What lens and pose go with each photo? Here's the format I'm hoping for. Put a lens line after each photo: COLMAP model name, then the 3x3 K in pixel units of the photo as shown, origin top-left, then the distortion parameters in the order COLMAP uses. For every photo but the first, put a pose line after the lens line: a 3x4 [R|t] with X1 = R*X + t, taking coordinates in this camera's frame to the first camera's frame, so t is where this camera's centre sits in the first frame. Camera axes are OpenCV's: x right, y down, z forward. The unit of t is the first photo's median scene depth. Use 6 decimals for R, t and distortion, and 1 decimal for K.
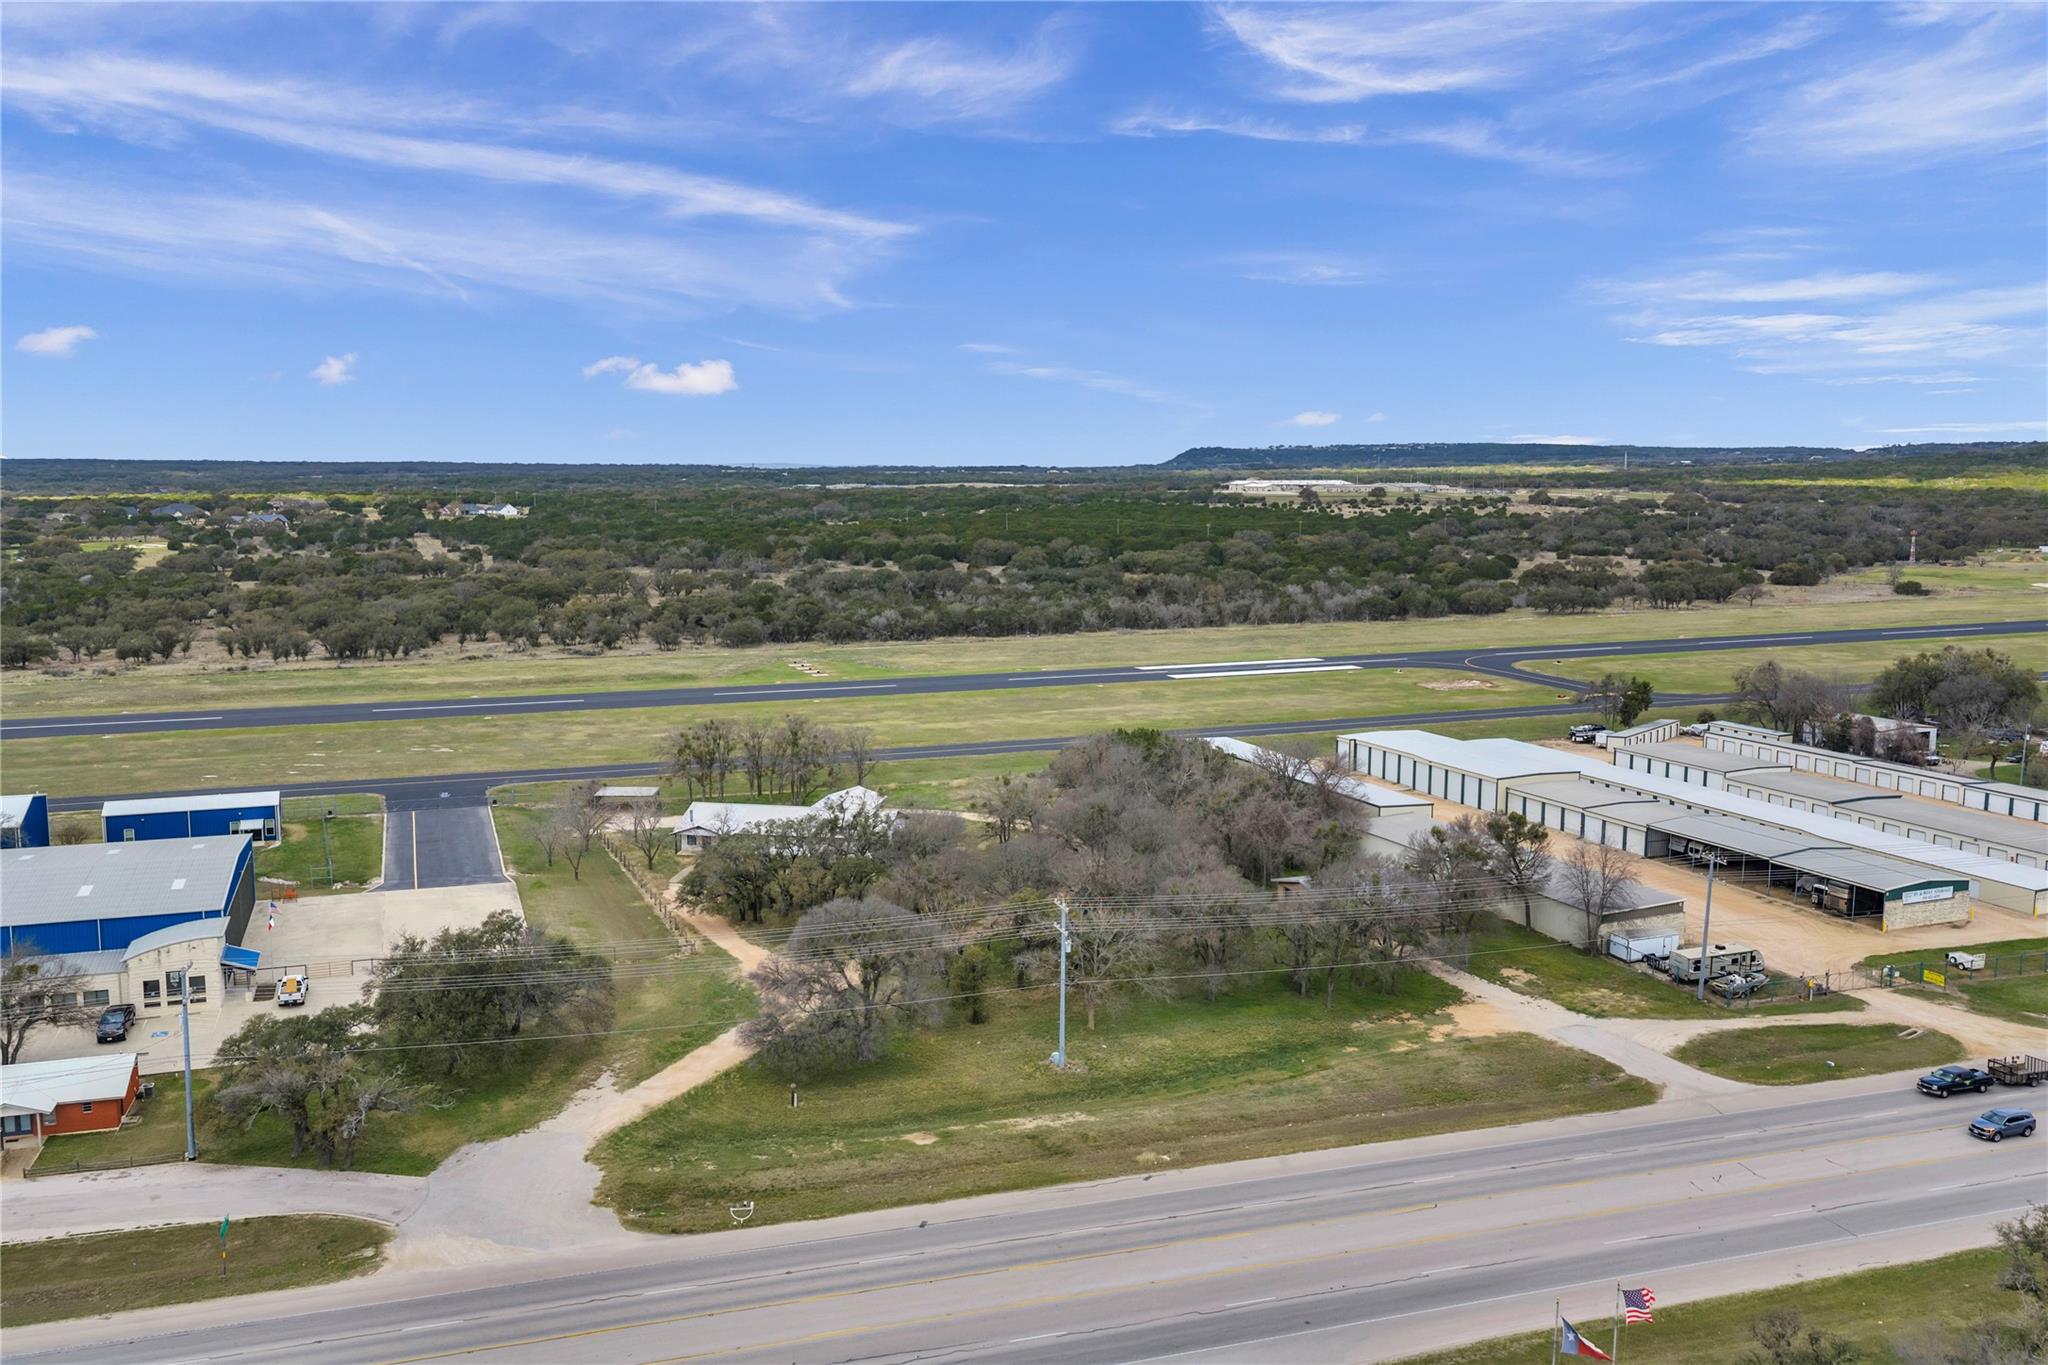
lens RADIAL K [[1695.6, 0, 1022.9], [0, 1695.6, 677.3], [0, 0, 1]] dist [0.011362, -0.013014]
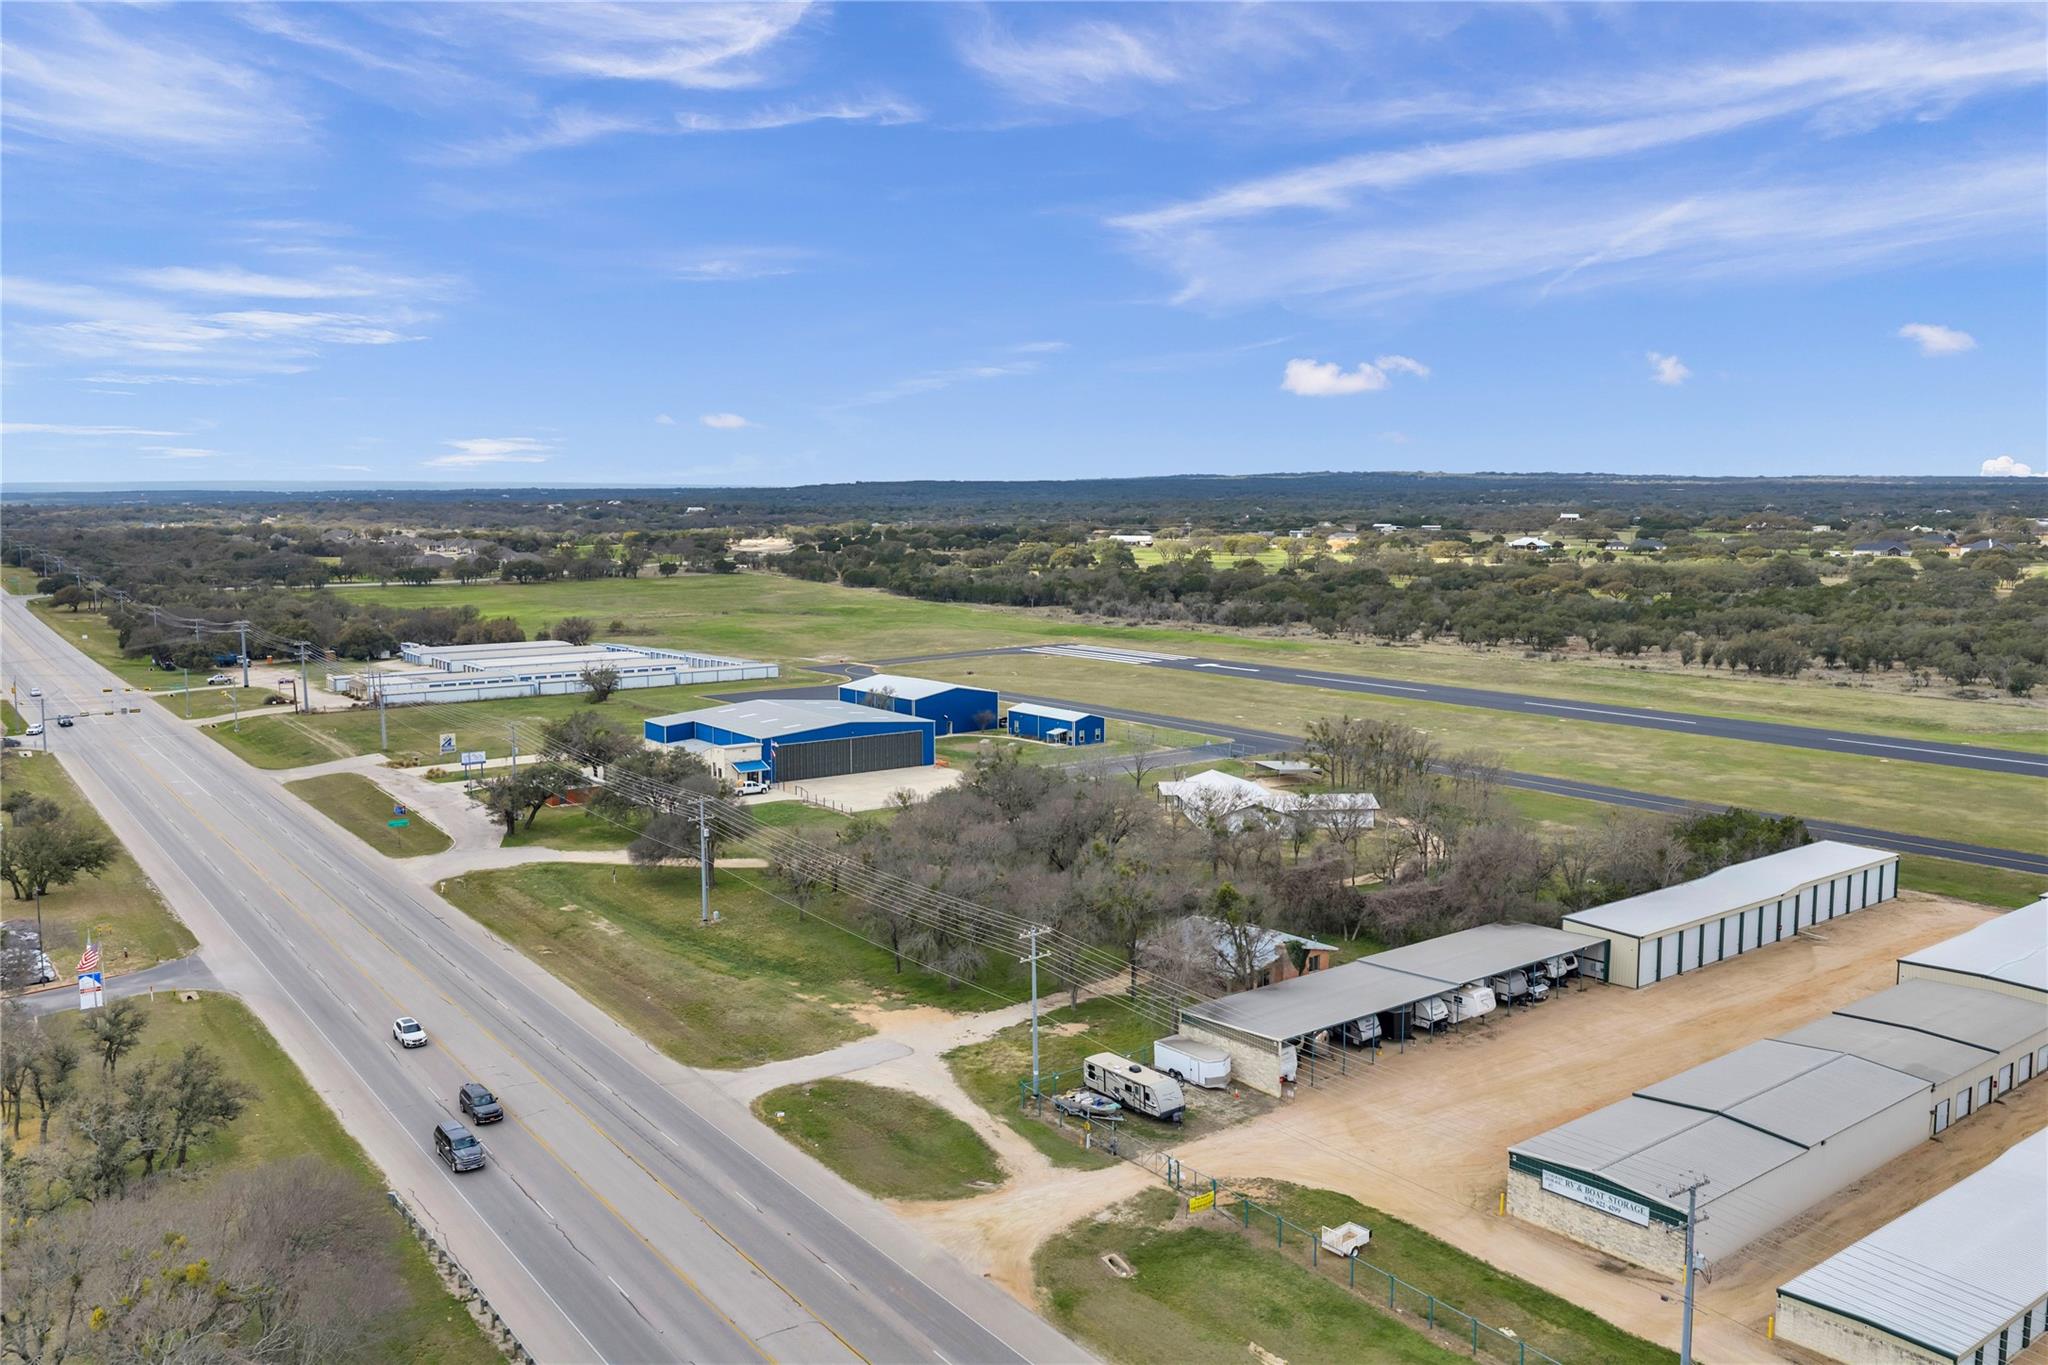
lens RADIAL K [[1695.6, 0, 1009.9], [0, 1695.6, 661.7], [0, 0, 1]] dist [0.011362, -0.013014]
pose [[0.267216, 0.096389, -0.958804, 1.109731], [-0.118606, 0.990709, 0.066541, -0.076792], [0.956310, 0.095939, 0.276166, 0.676818]]
